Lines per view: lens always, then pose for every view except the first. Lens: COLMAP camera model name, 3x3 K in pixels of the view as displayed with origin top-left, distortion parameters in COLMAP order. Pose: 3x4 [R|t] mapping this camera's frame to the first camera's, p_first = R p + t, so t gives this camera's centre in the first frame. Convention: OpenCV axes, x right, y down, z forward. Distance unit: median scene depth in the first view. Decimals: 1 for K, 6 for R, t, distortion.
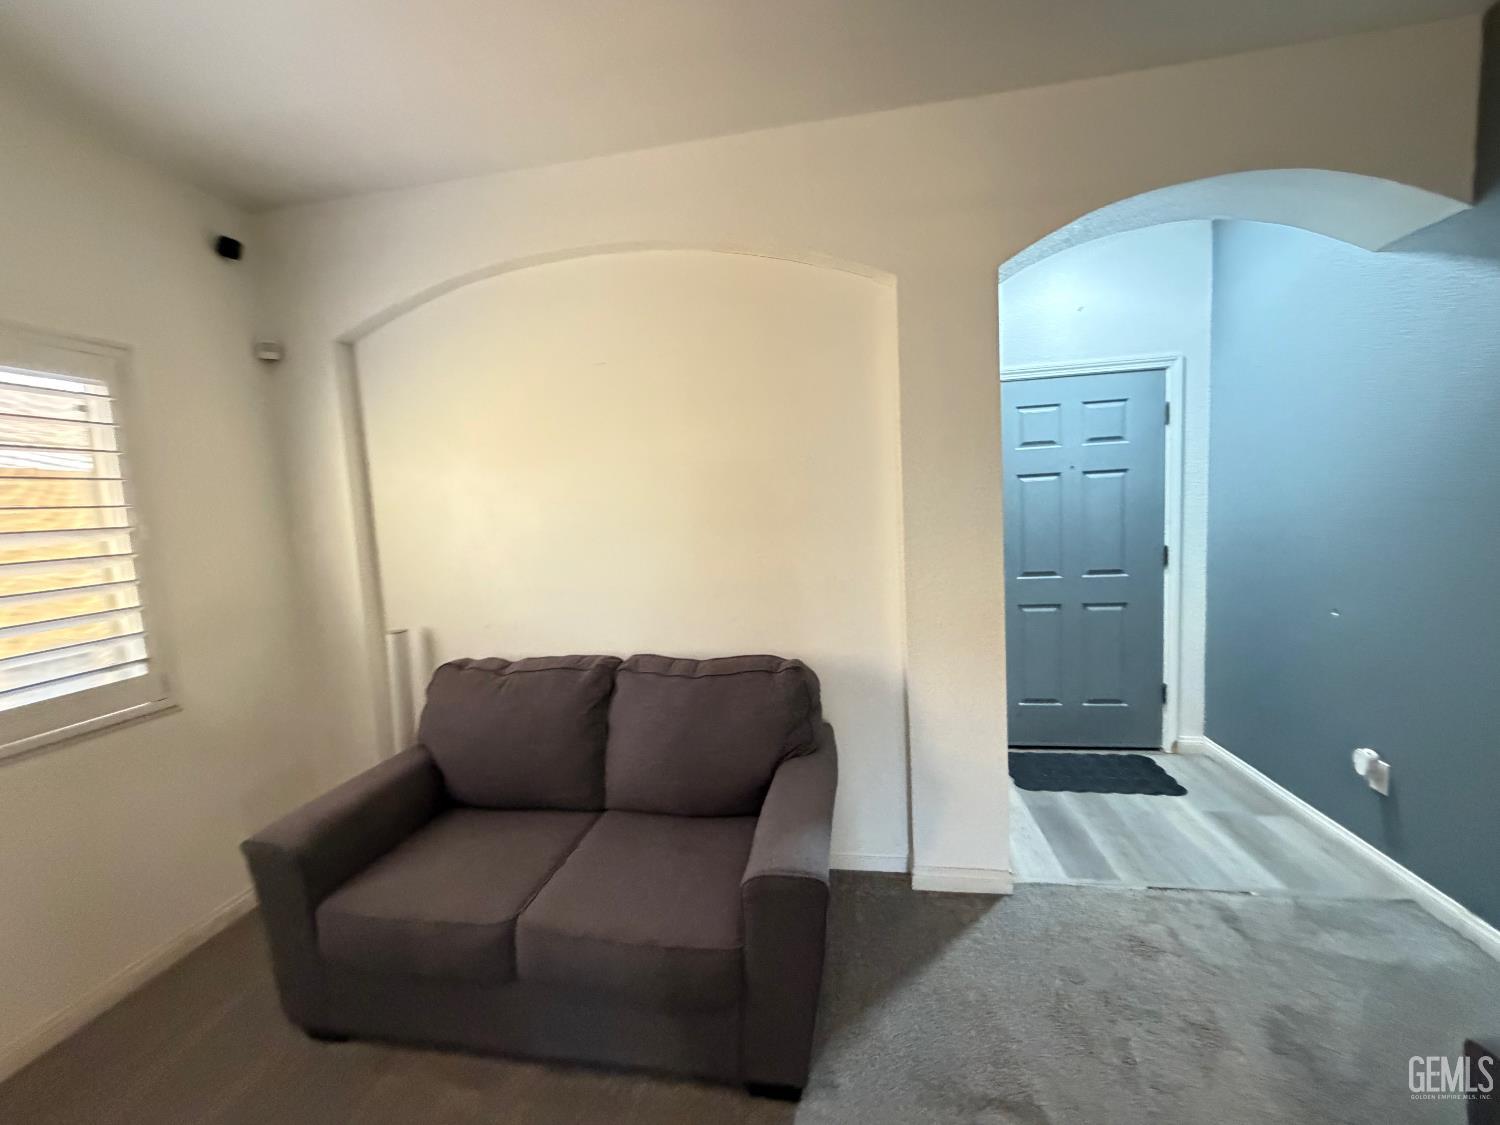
lens RADIAL K [[610.2, 0, 750.0], [0, 610.2, 562.5], [0, 0, 1]] dist [0.001401, 0.000272]
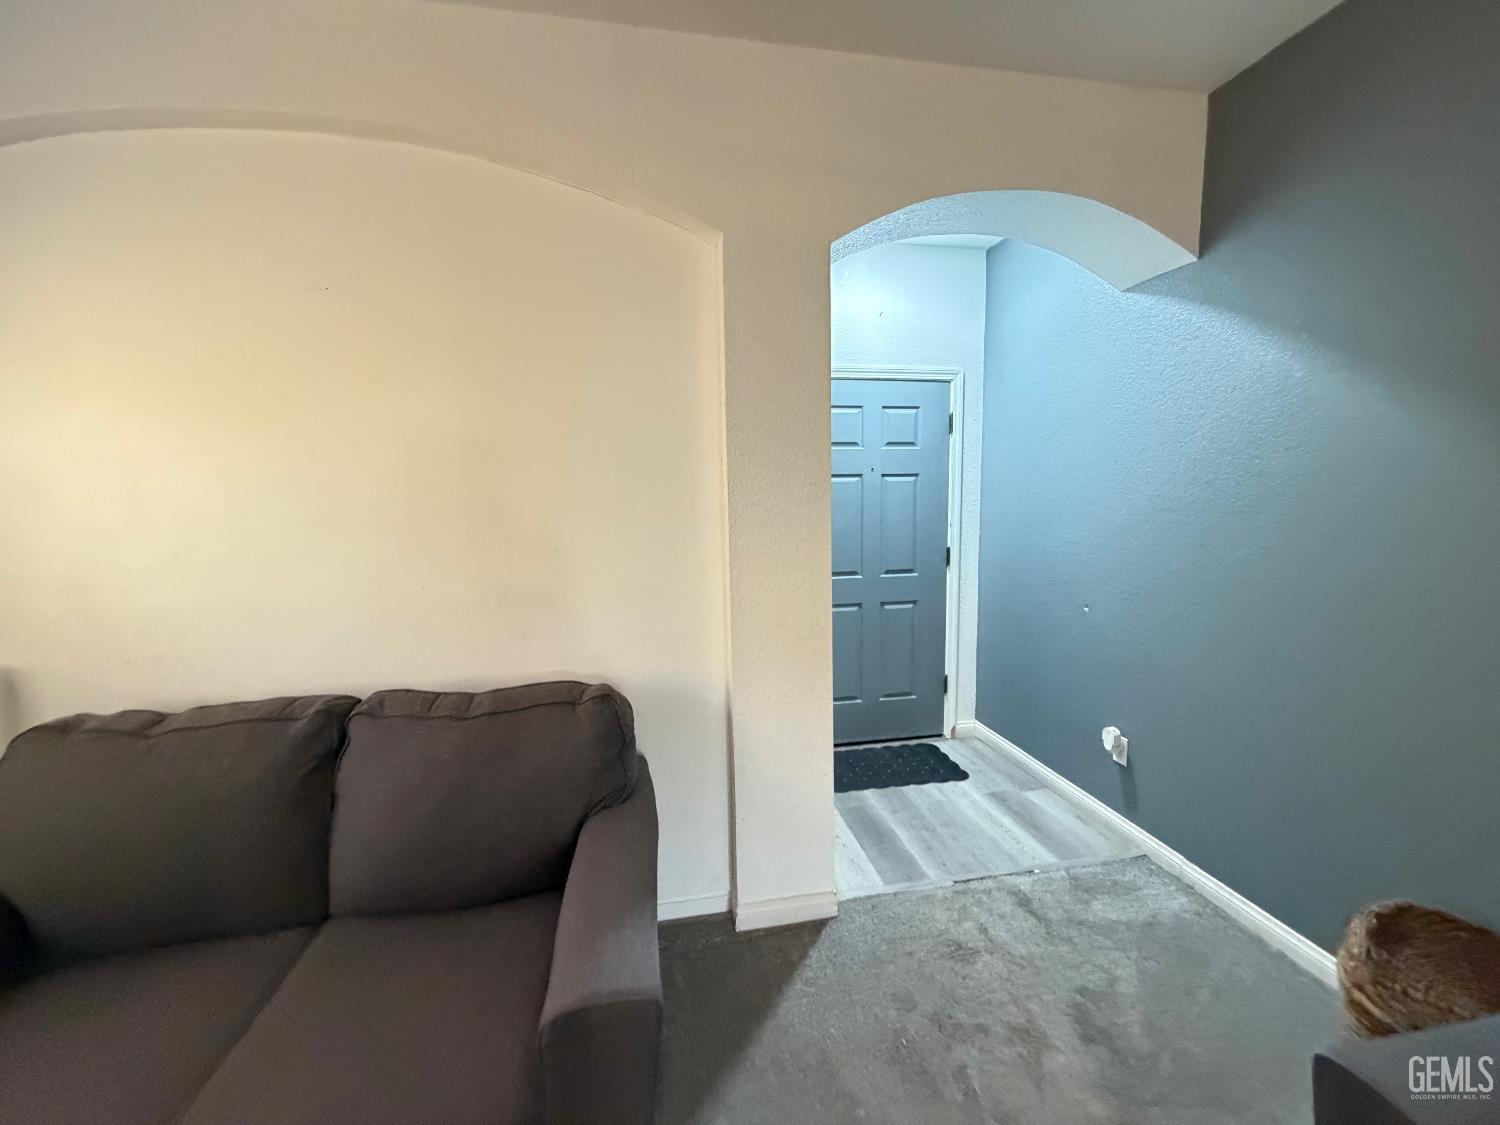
lens RADIAL K [[610.2, 0, 750.0], [0, 610.2, 562.5], [0, 0, 1]] dist [0.001401, 0.000272]
pose [[0.942240, -0.000638, 0.334938, -0.013398], [-0.001679, 0.999977, 0.006628, -0.009932], [-0.334934, -0.006807, 0.942217, 0.157737]]
